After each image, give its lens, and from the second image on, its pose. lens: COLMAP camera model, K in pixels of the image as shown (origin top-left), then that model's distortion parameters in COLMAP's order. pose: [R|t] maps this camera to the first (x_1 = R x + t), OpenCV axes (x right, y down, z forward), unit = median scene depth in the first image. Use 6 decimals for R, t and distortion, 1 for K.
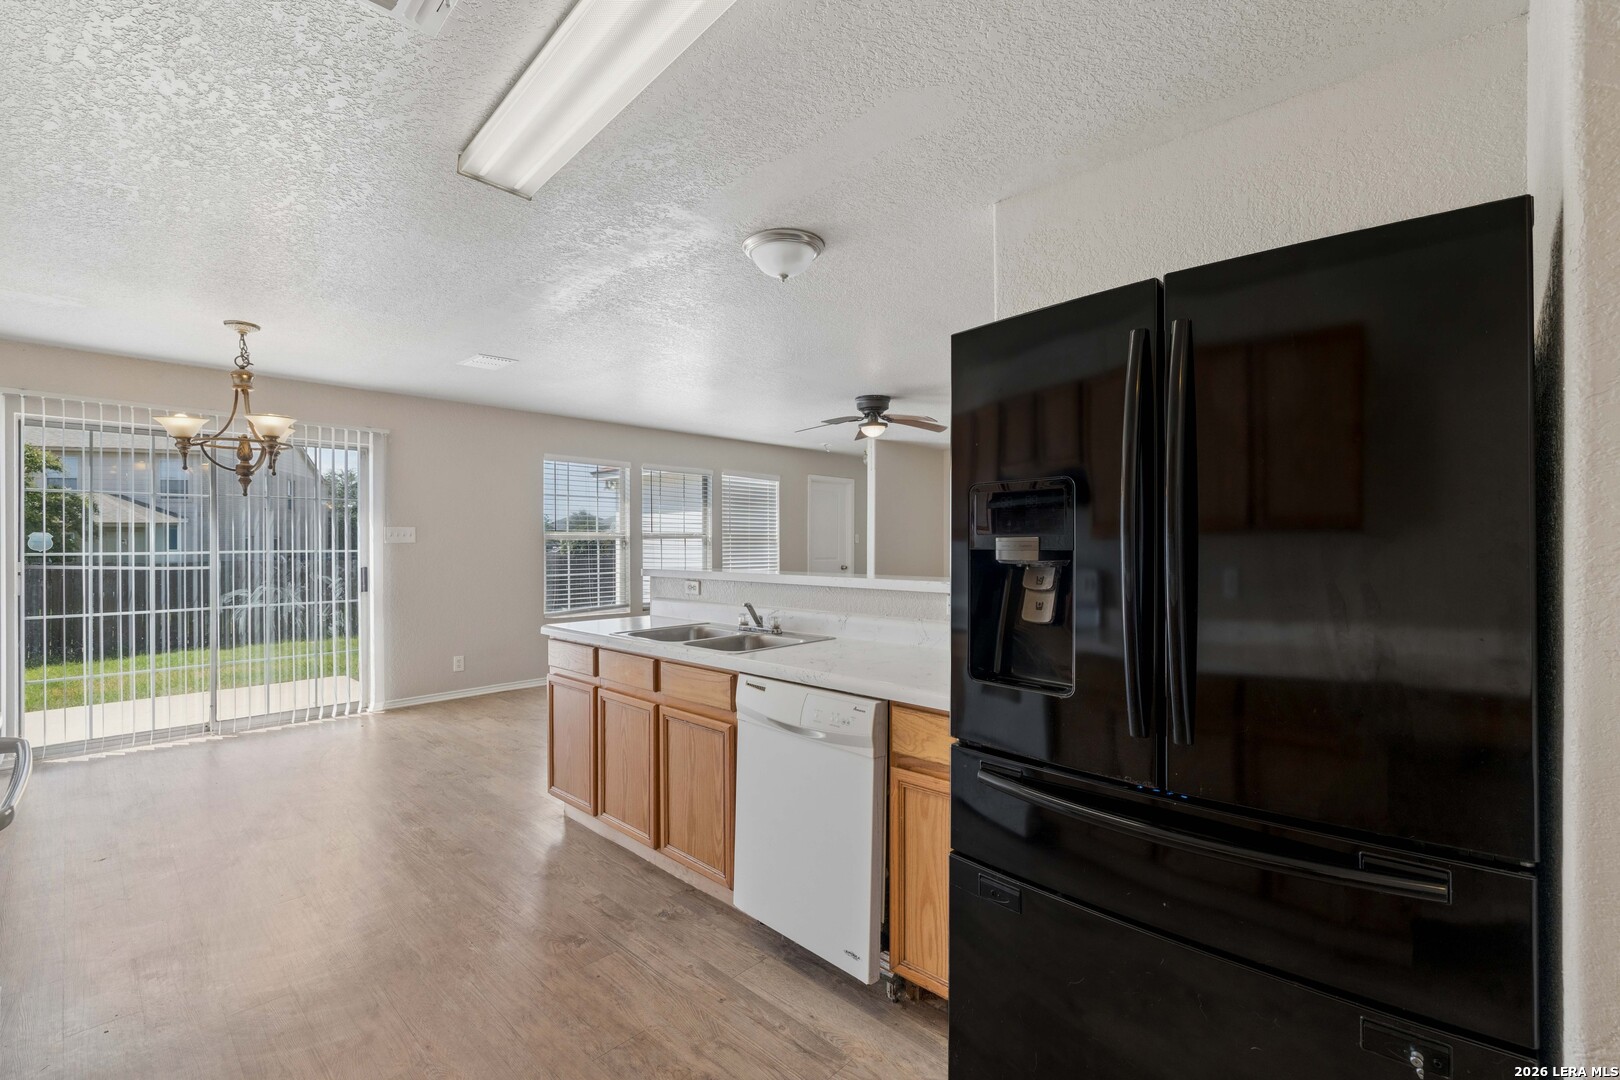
lens RADIAL K [[708.2, 0, 815.5], [0, 708.2, 535.2], [0, 0, 1]] dist [-0.004624, 0.002750]
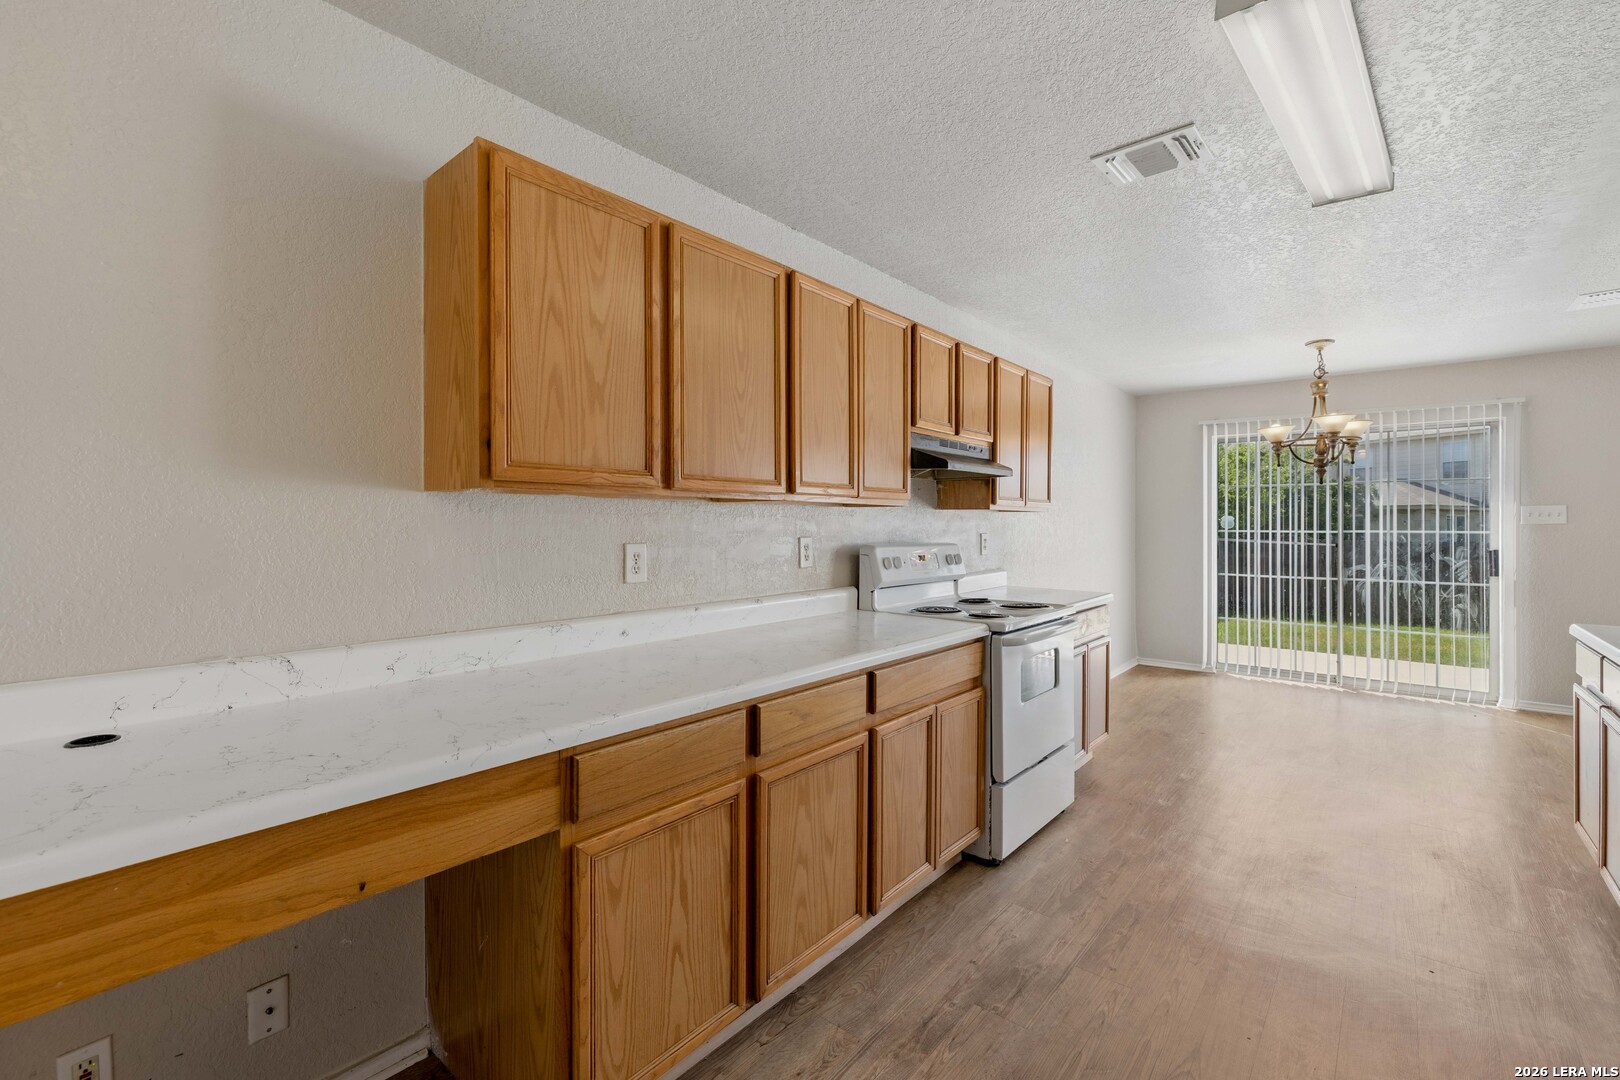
lens RADIAL K [[708.2, 0, 802.7], [0, 708.2, 524.5], [0, 0, 1]] dist [-0.004624, 0.002750]
pose [[0.054332, 0.003641, -0.998516, 0.344271], [0.005348, 0.999978, 0.003938, 0.003523], [0.998509, -0.005554, 0.054311, 0.054885]]
